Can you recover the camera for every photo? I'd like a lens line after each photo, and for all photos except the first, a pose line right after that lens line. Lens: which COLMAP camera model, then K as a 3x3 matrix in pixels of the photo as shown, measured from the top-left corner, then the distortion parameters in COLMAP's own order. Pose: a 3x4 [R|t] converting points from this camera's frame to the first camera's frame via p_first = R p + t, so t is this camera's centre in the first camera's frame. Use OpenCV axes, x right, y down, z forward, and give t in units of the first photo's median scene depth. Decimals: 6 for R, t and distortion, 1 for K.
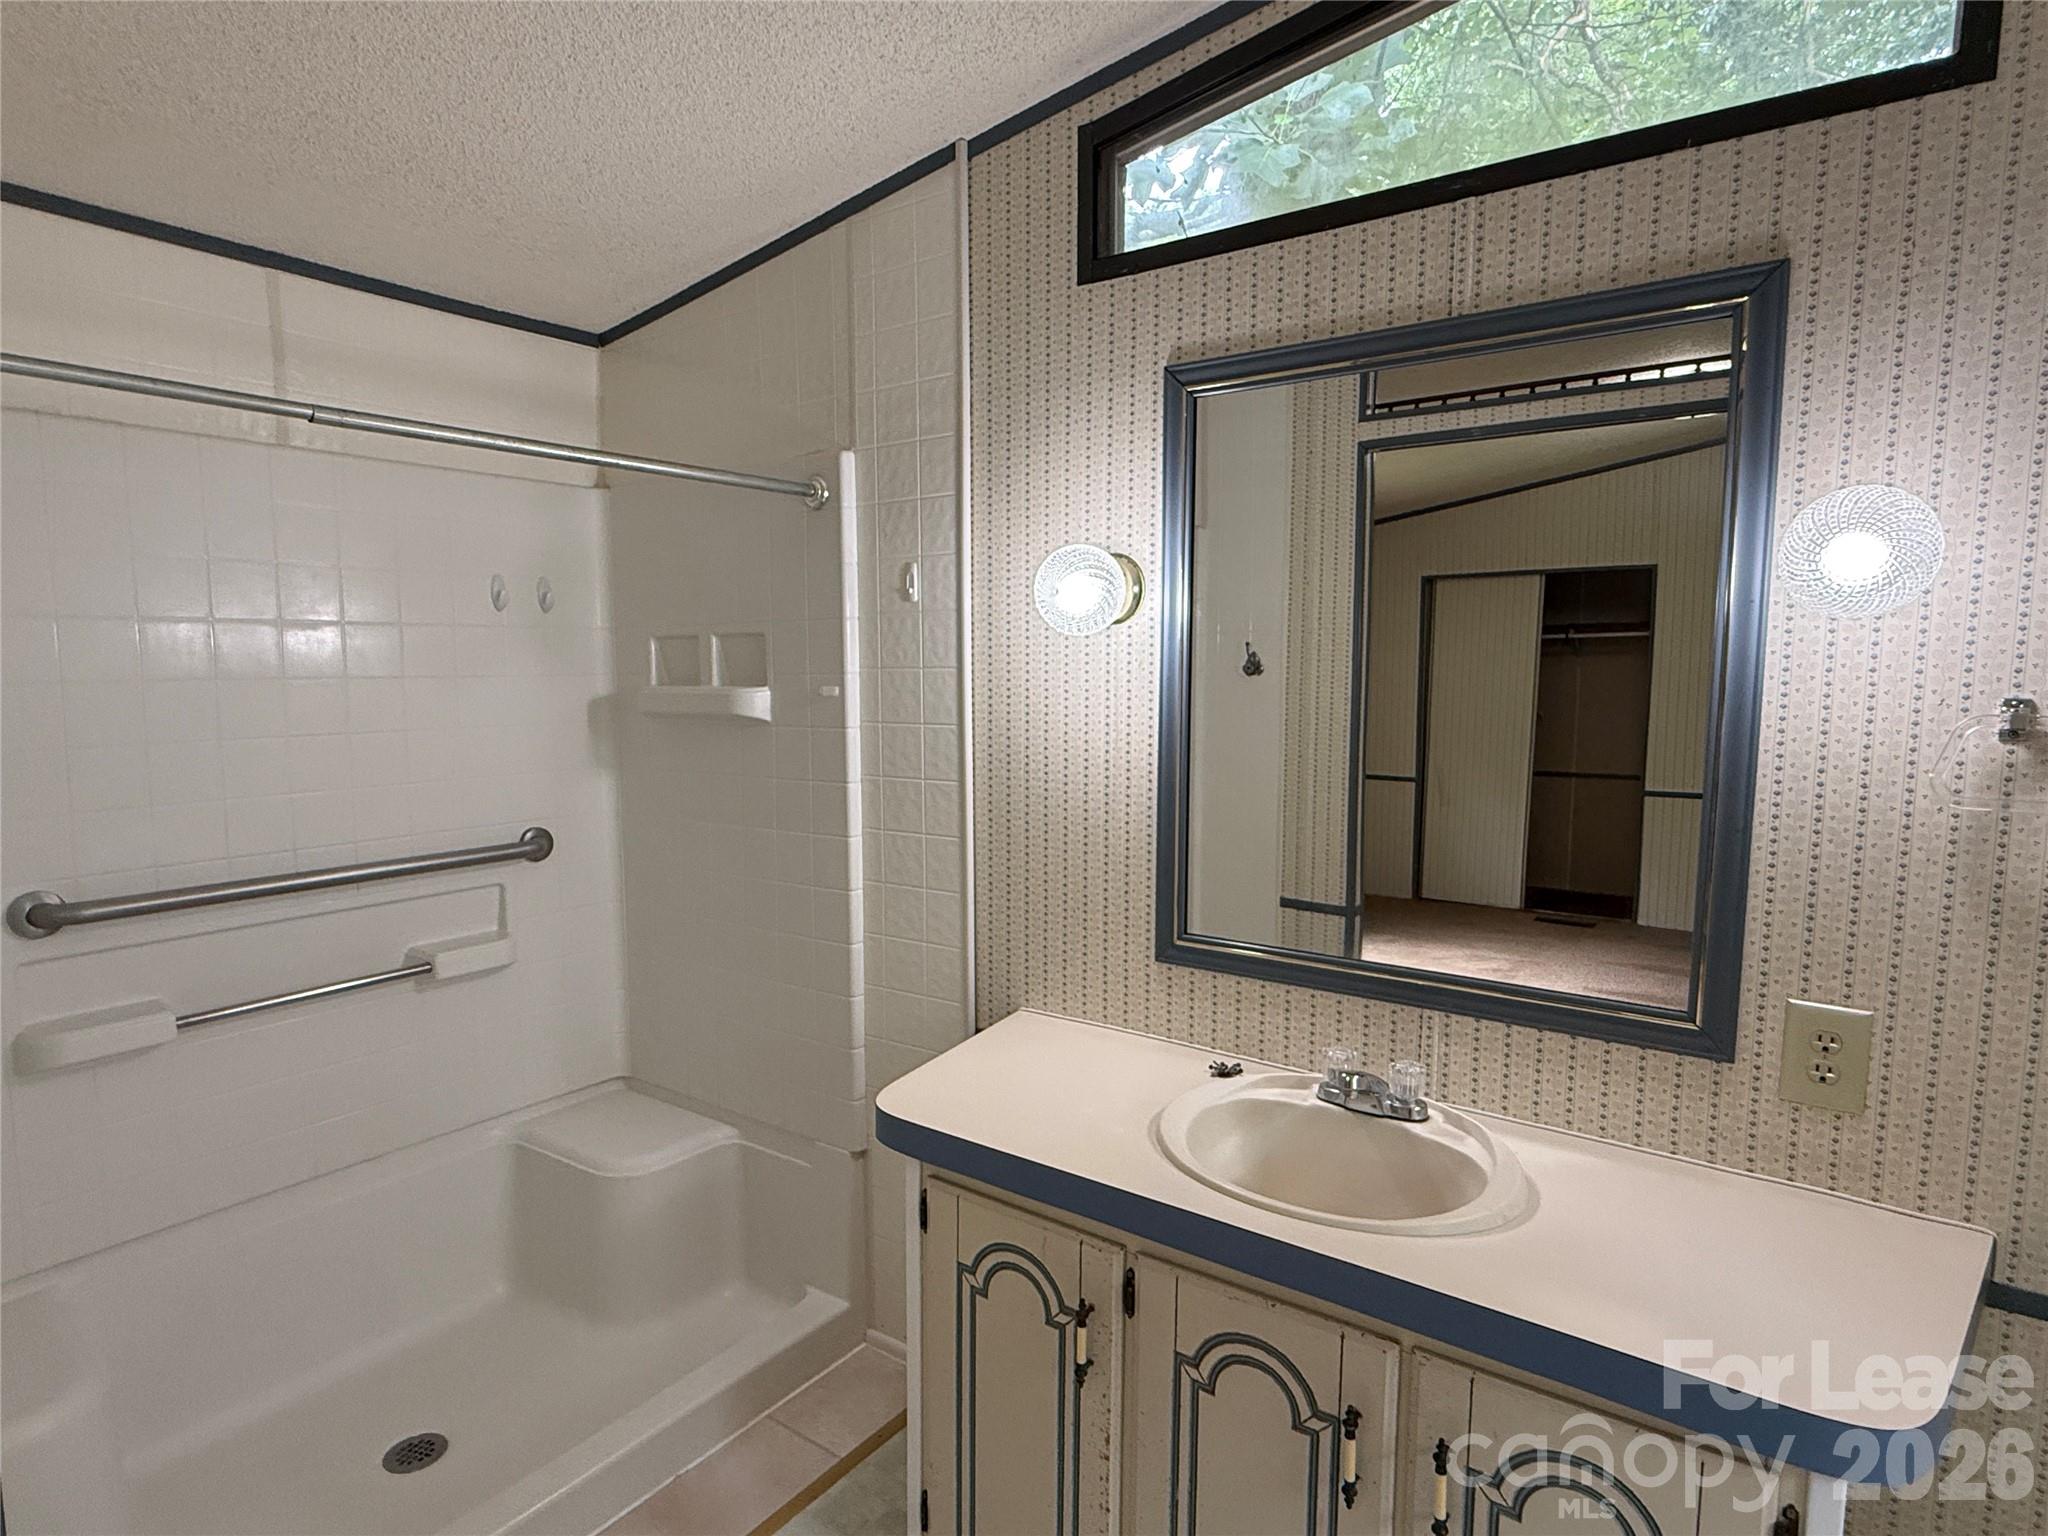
lens RADIAL K [[1126.5, 0, 1024.9], [0, 1126.5, 773.4], [0, 0, 1]] dist [0.000389, 0.001442]
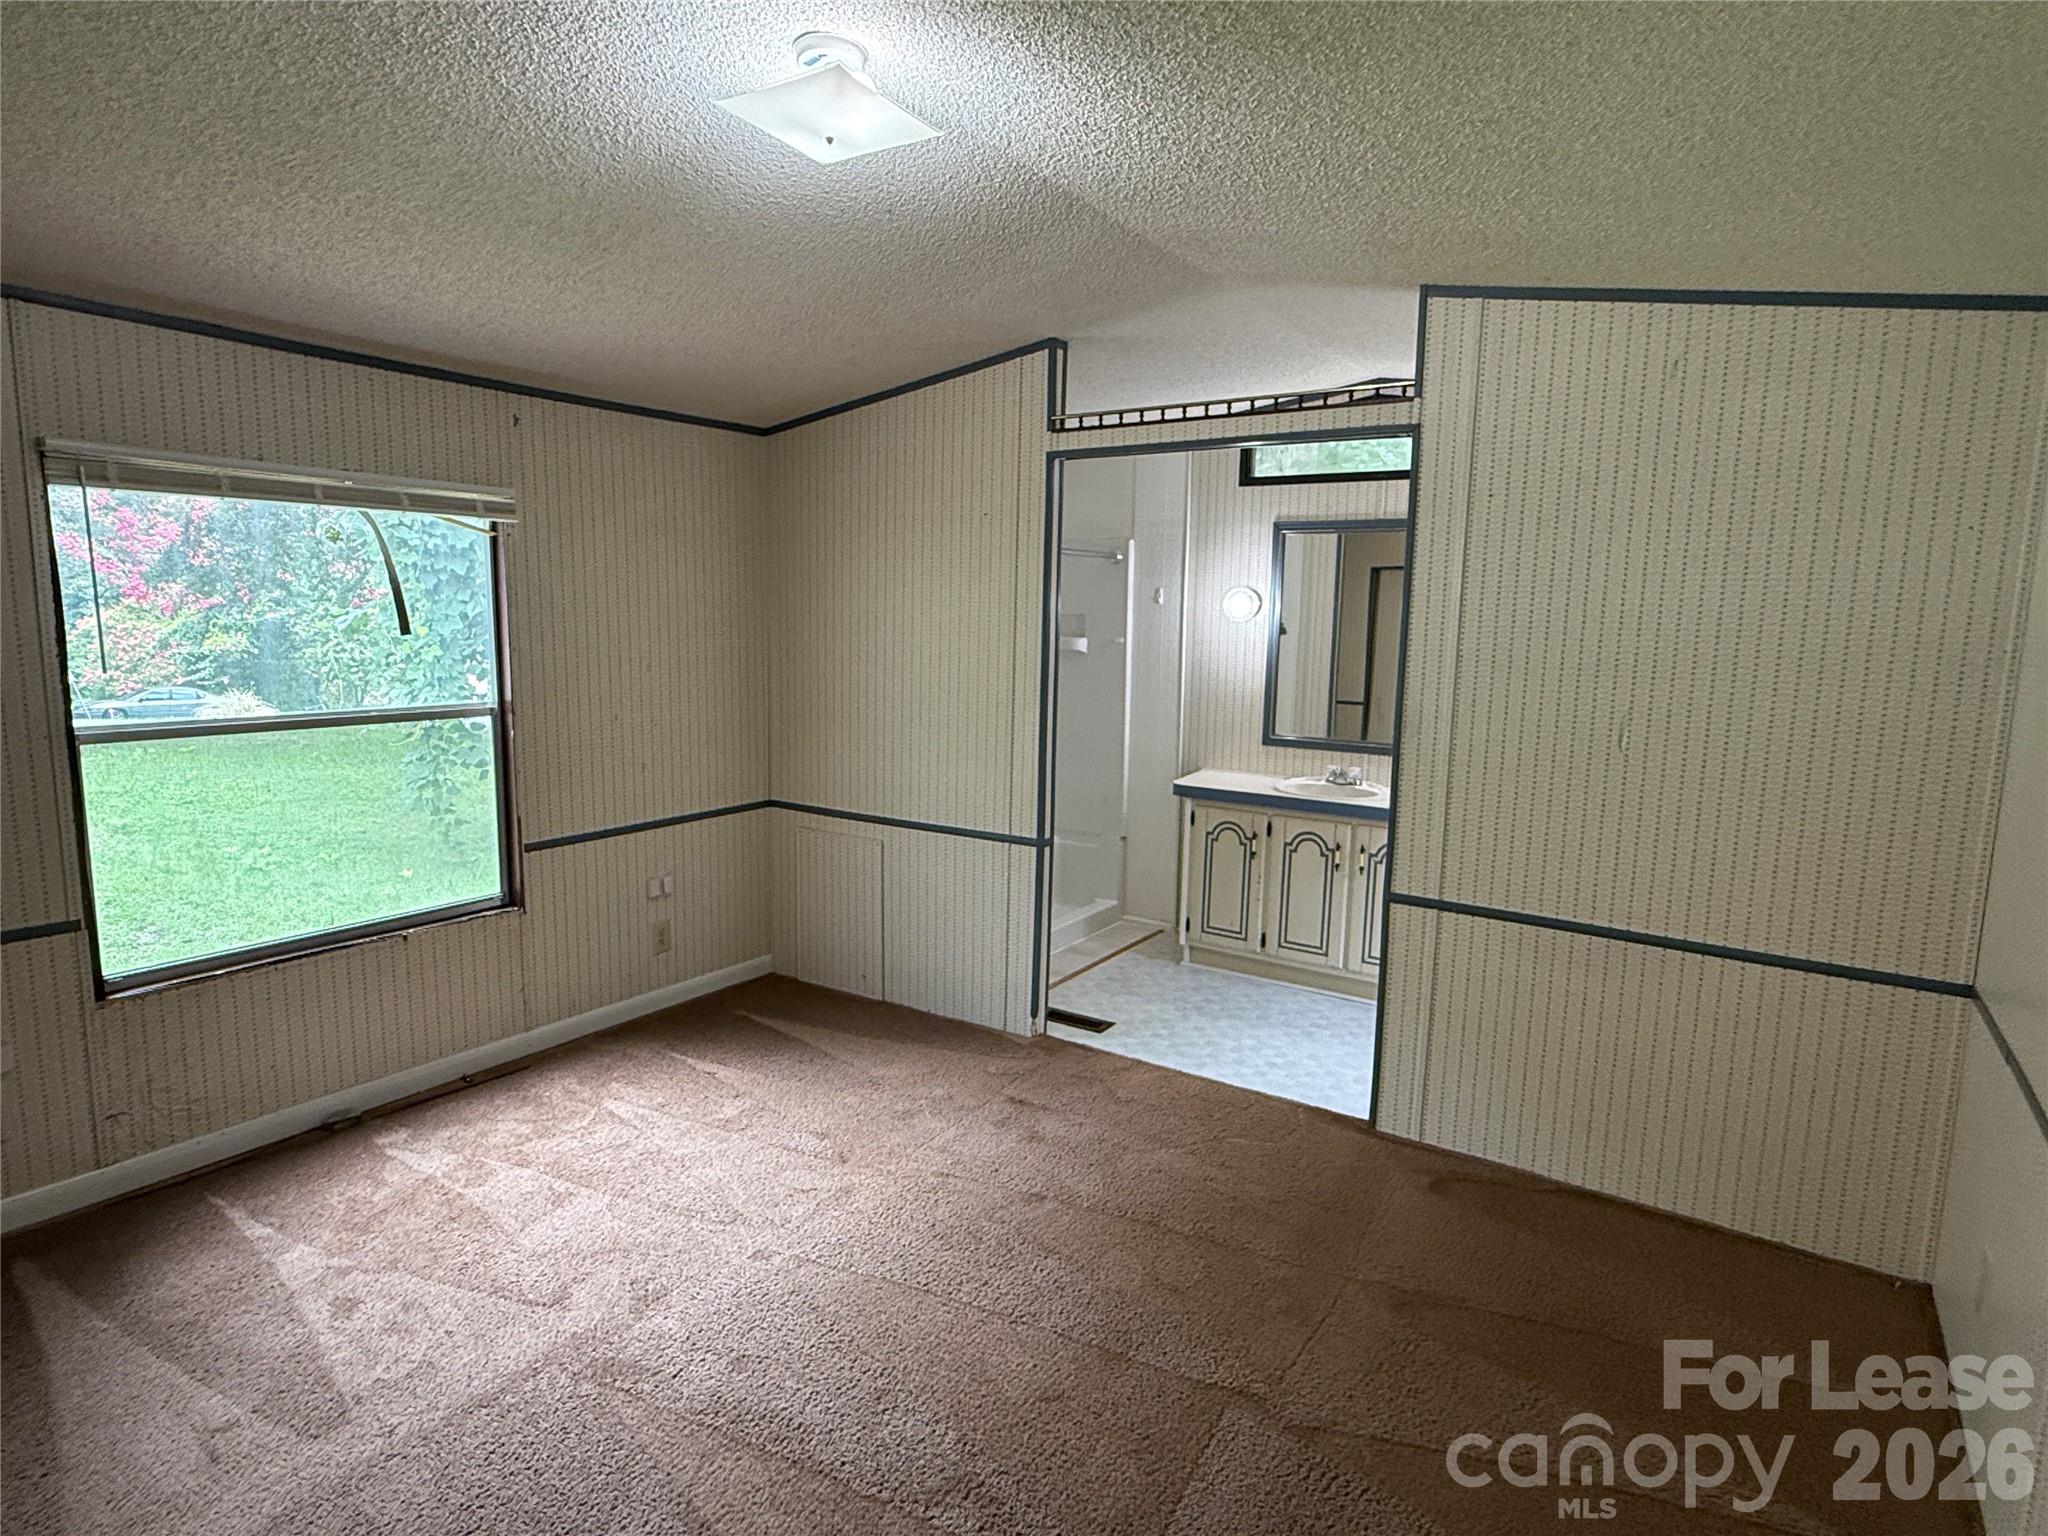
lens RADIAL K [[1126.5, 0, 1022.3], [0, 1126.5, 768.7], [0, 0, 1]] dist [0.000389, 0.001442]
pose [[0.999226, 0.010849, 0.037823, -0.559445], [-0.012377, 0.999107, 0.040402, 0.126223], [-0.037351, -0.040839, 0.998467, -1.661451]]
